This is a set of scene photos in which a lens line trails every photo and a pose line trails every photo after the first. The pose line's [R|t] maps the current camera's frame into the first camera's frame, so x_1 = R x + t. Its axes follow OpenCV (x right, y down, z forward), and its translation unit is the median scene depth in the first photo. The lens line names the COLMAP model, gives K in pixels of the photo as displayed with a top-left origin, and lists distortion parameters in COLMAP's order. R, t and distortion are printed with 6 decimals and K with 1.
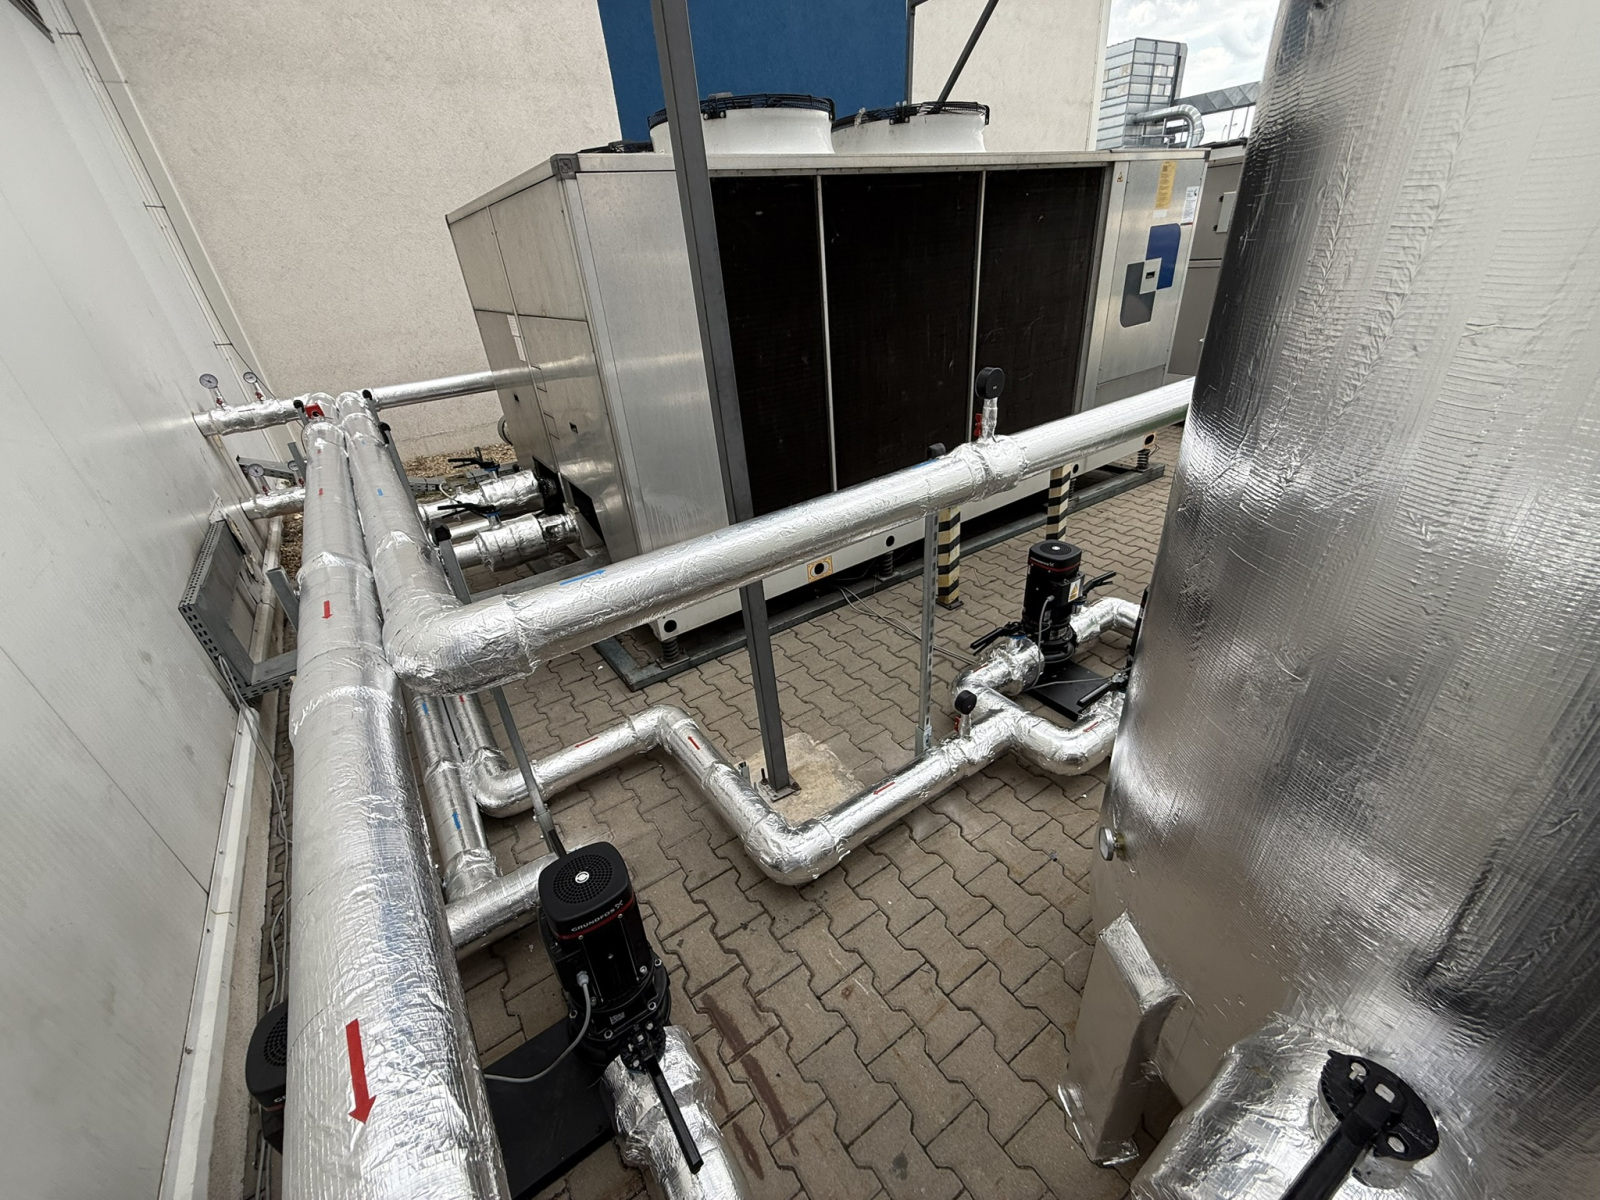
lens RADIAL K [[635.5, 0, 793.0], [0, 635.5, 603.0], [0, 0, 1]] dist [-0.000194, -0.000115]
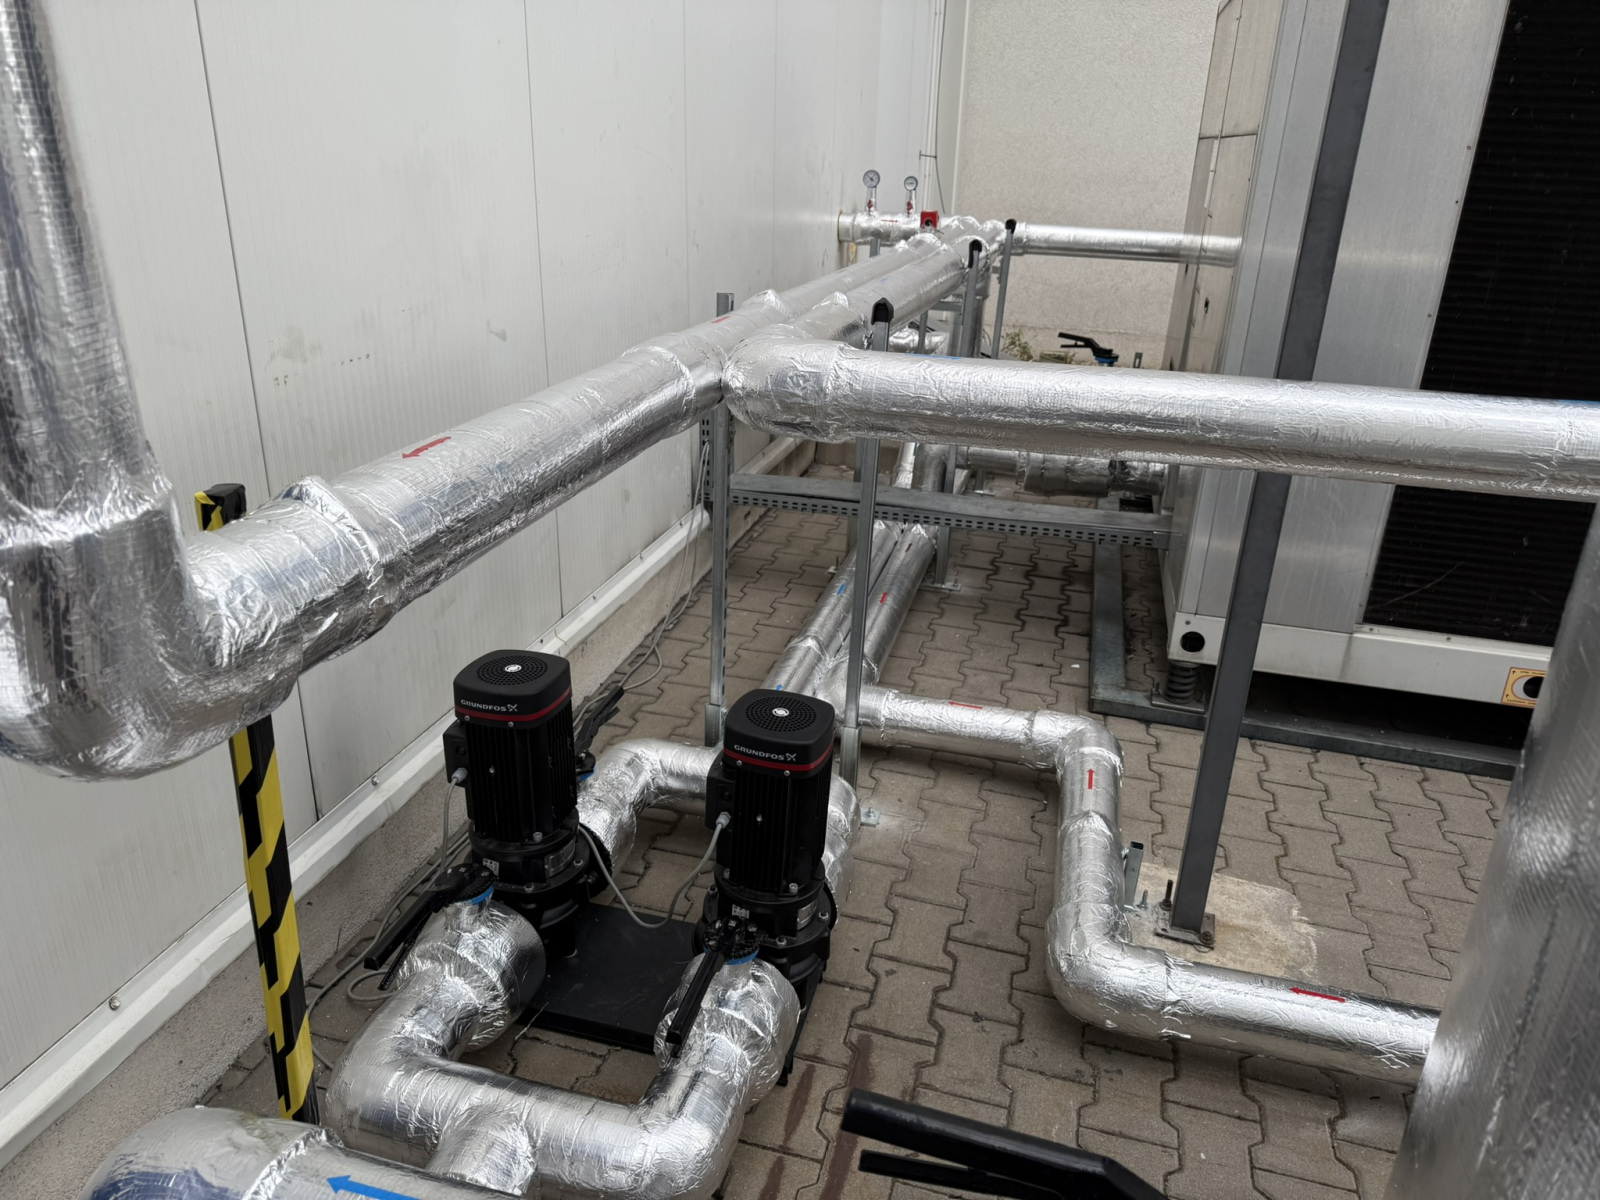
lens RADIAL K [[1127.4, 0, 809.6], [0, 1127.4, 588.4], [0, 0, 1]] dist [0.050197, -0.063946]
pose [[0.653492, 0.377258, -0.656220, 0.332158], [-0.447570, 0.891739, 0.066948, 0.106445], [0.610434, 0.249955, 0.751594, -0.049205]]
